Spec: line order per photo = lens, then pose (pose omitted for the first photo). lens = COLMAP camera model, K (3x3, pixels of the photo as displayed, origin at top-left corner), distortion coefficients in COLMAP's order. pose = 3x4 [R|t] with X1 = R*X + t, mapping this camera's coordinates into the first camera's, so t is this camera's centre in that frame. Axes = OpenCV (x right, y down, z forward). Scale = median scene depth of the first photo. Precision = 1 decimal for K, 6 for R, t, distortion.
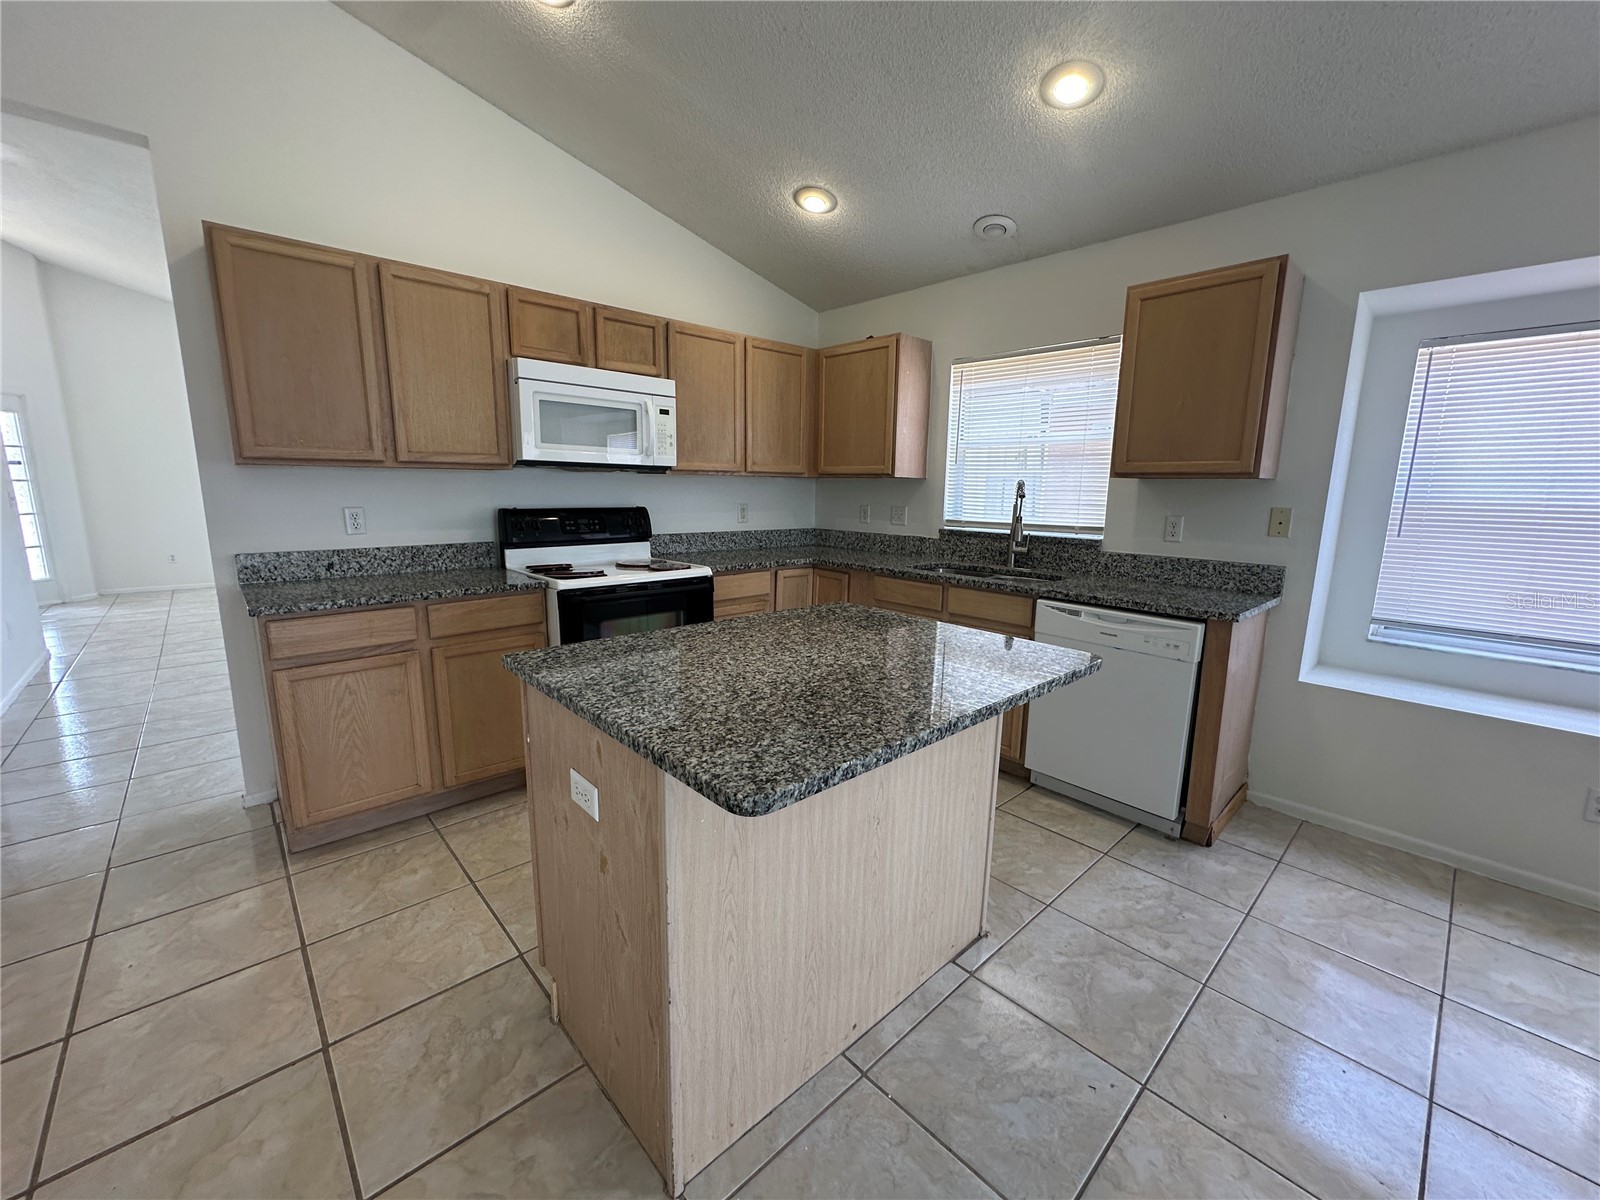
lens RADIAL K [[640.2, 0, 800.0], [0, 640.2, 600.0], [0, 0, 1]] dist [-0.005121, 0.001018]
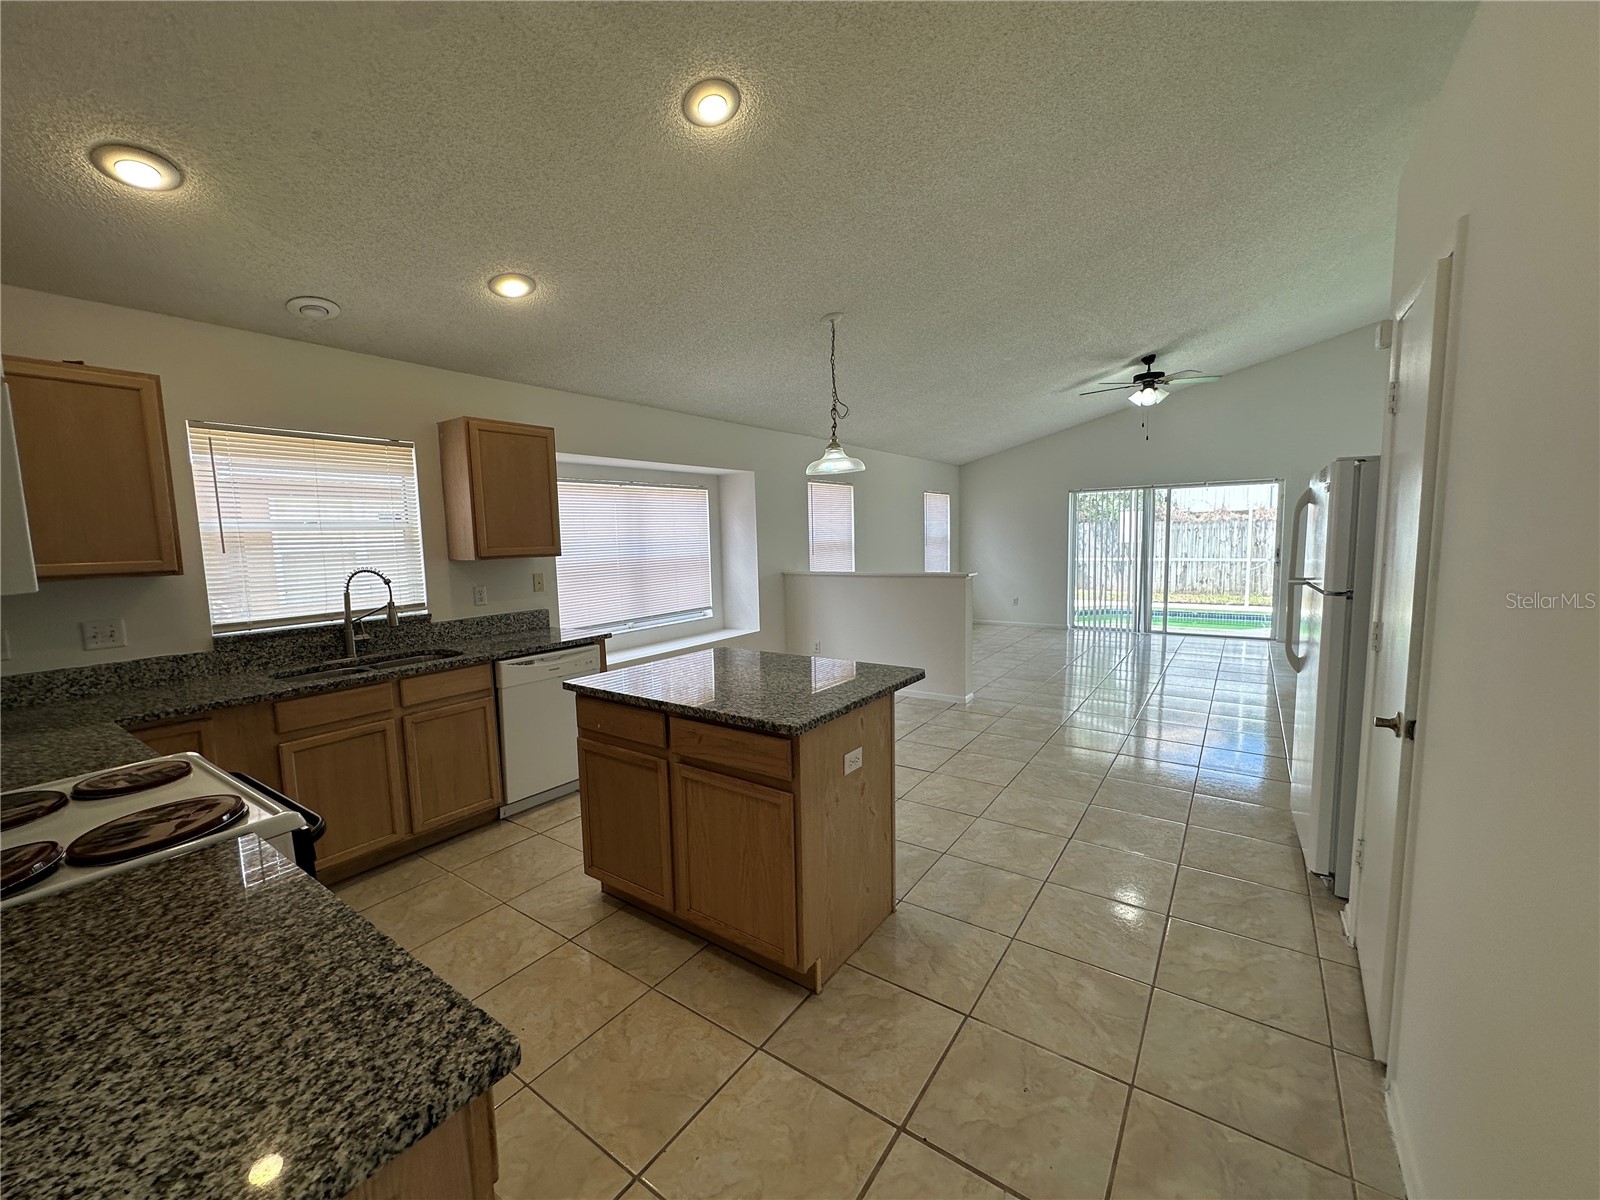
lens RADIAL K [[640.2, 0, 800.0], [0, 640.2, 600.0], [0, 0, 1]] dist [-0.005121, 0.001018]
pose [[-0.207688, -0.110429, 0.971942, -0.893979], [0.194195, 0.969176, 0.151611, -0.183818], [-0.958725, 0.220234, -0.179842, 0.632145]]
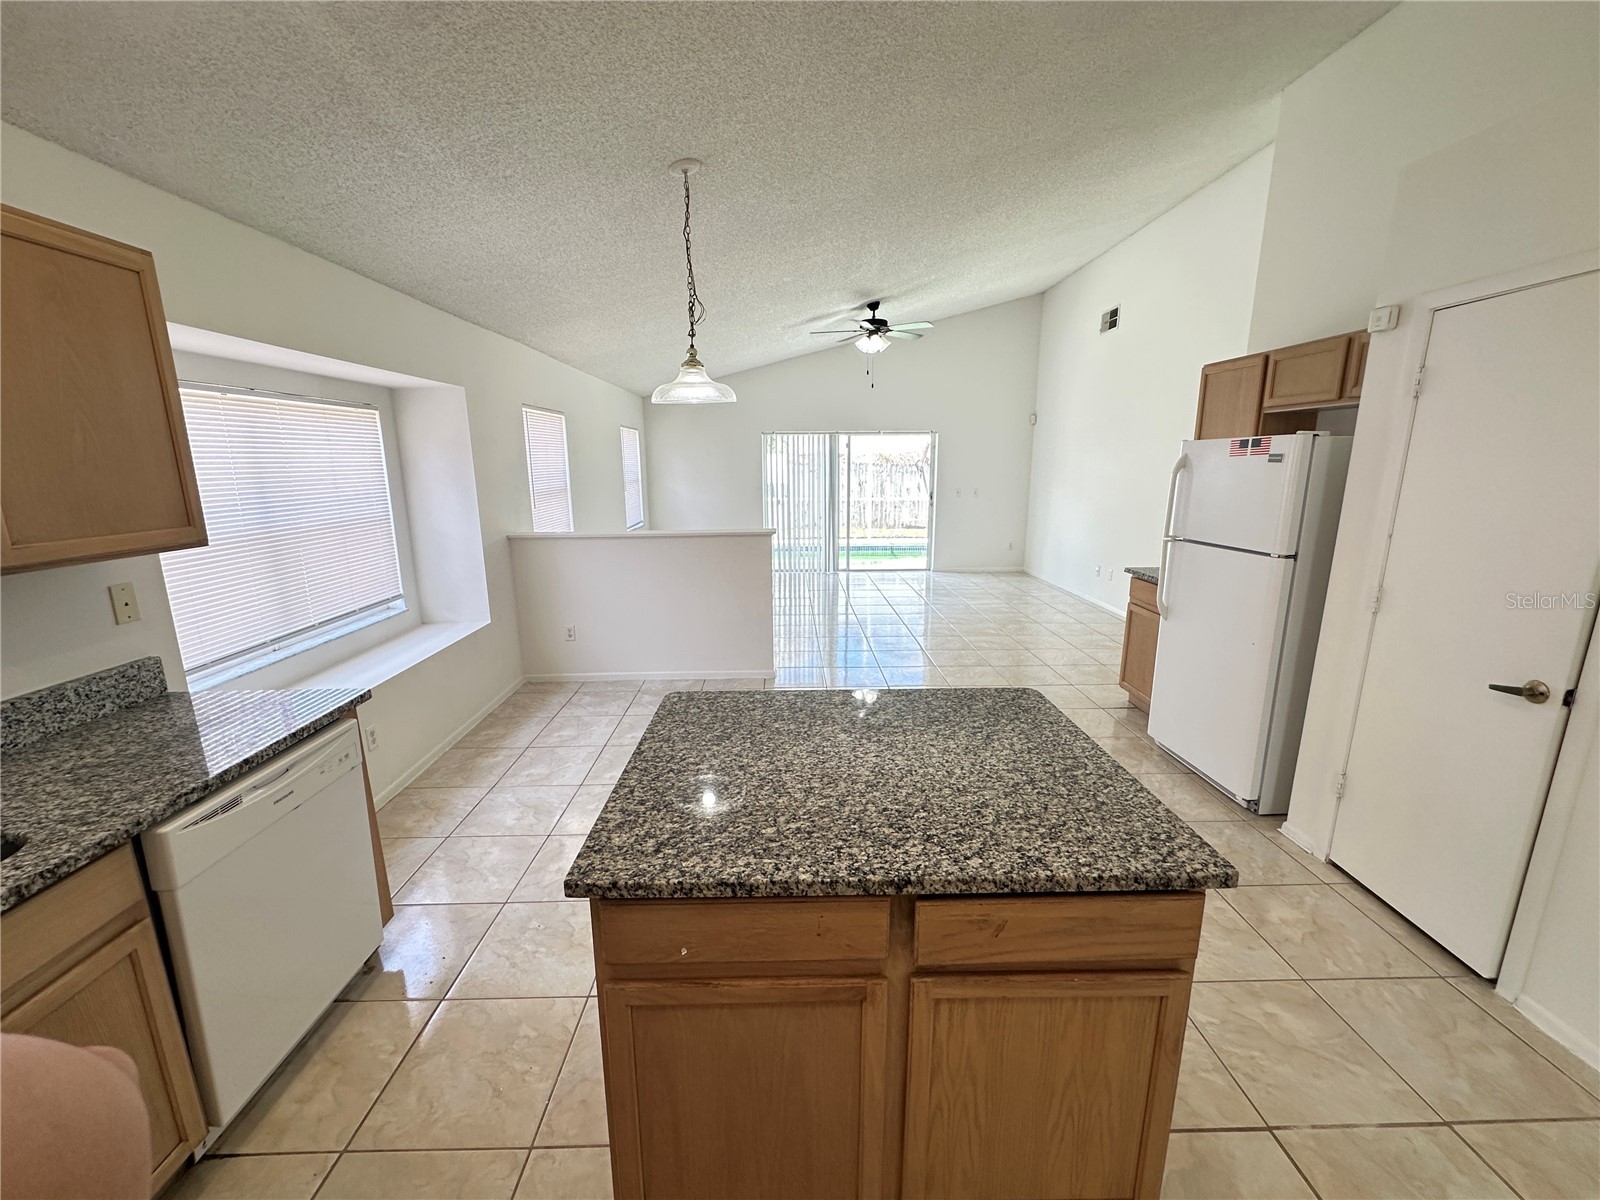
lens RADIAL K [[640.2, 0, 800.0], [0, 640.2, 600.0], [0, 0, 1]] dist [-0.005121, 0.001018]
pose [[-0.745411, -0.151563, 0.649147, -0.280695], [0.113220, 0.930875, 0.347351, -0.275088], [-0.656920, 0.332416, -0.676724, 0.929170]]
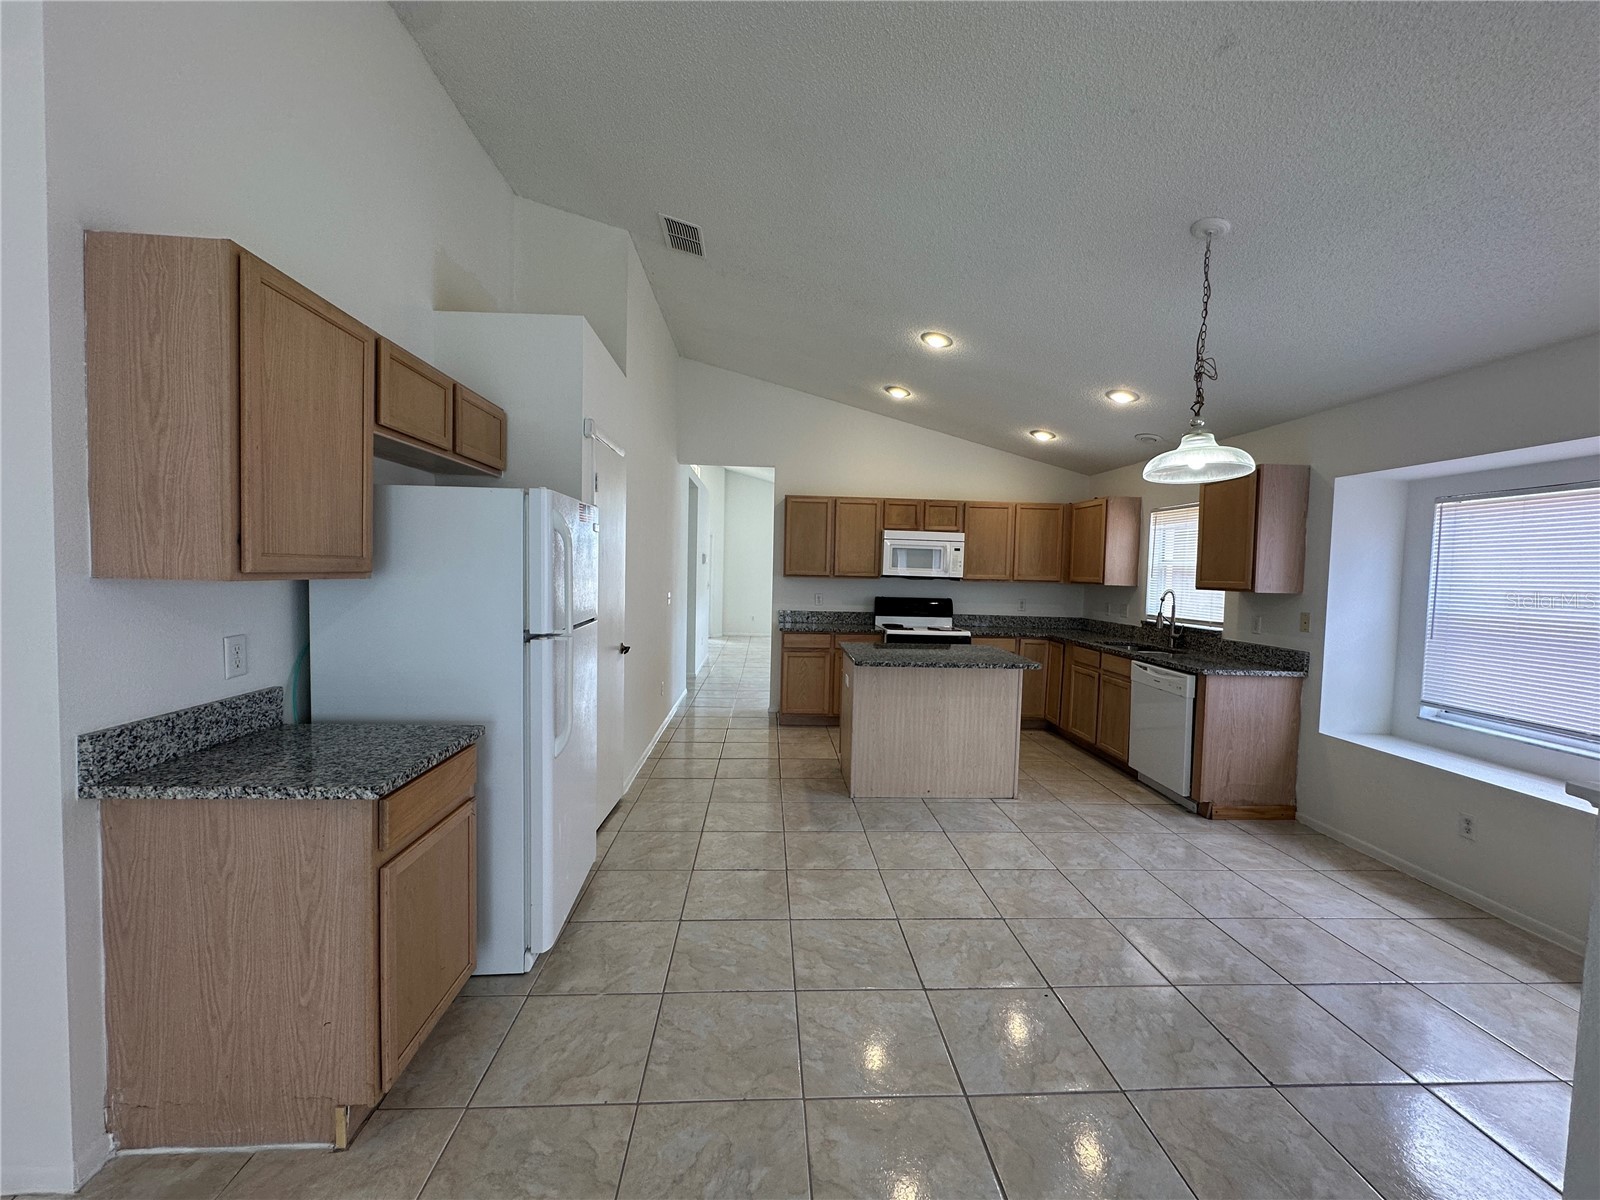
lens RADIAL K [[640.2, 0, 800.0], [0, 640.2, 600.0], [0, 0, 1]] dist [-0.005121, 0.001018]
pose [[0.767476, 0.035912, -0.640071, 0.753158], [-0.127498, 0.987035, -0.097498, 0.115525], [0.628271, 0.156435, 0.762105, -0.833620]]
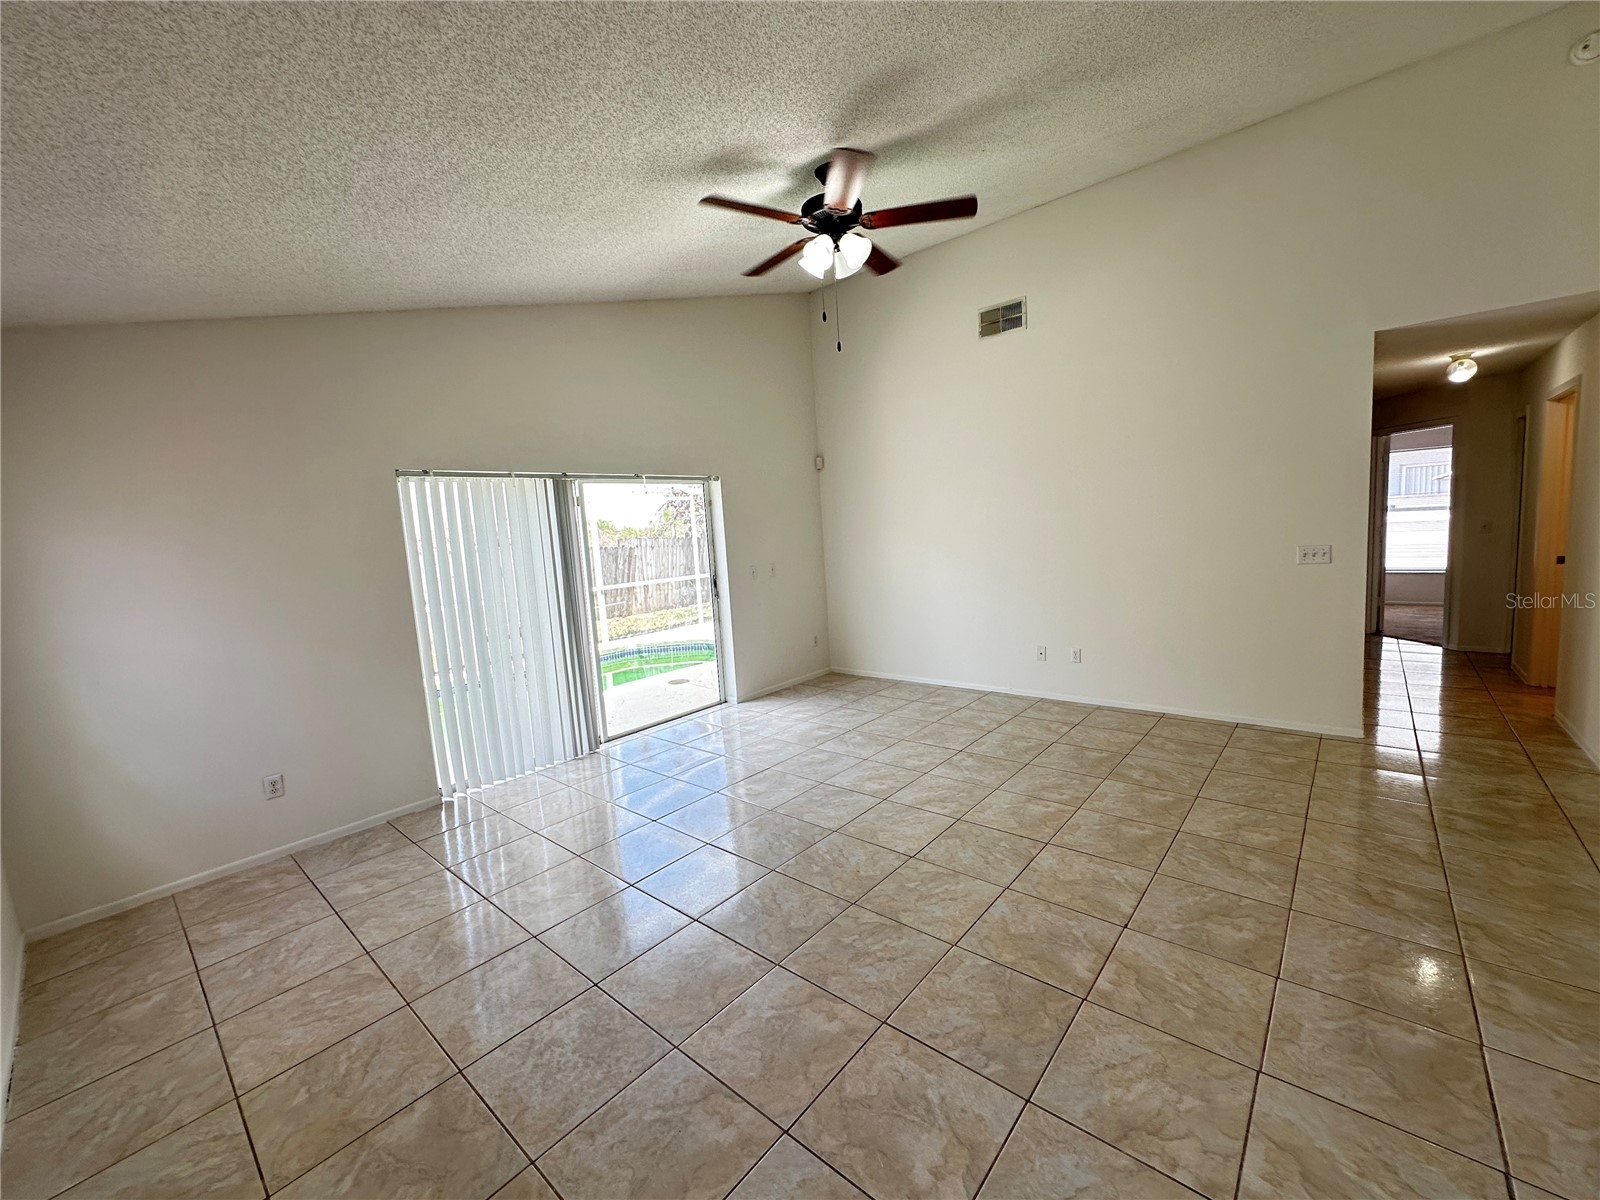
lens RADIAL K [[640.2, 0, 800.0], [0, 640.2, 600.0], [0, 0, 1]] dist [-0.005121, 0.001018]
pose [[-0.993376, 0.062300, -0.096550, 1.427130], [0.031942, 0.956860, 0.288790, -0.061182], [0.110377, 0.283793, -0.952512, -0.002638]]
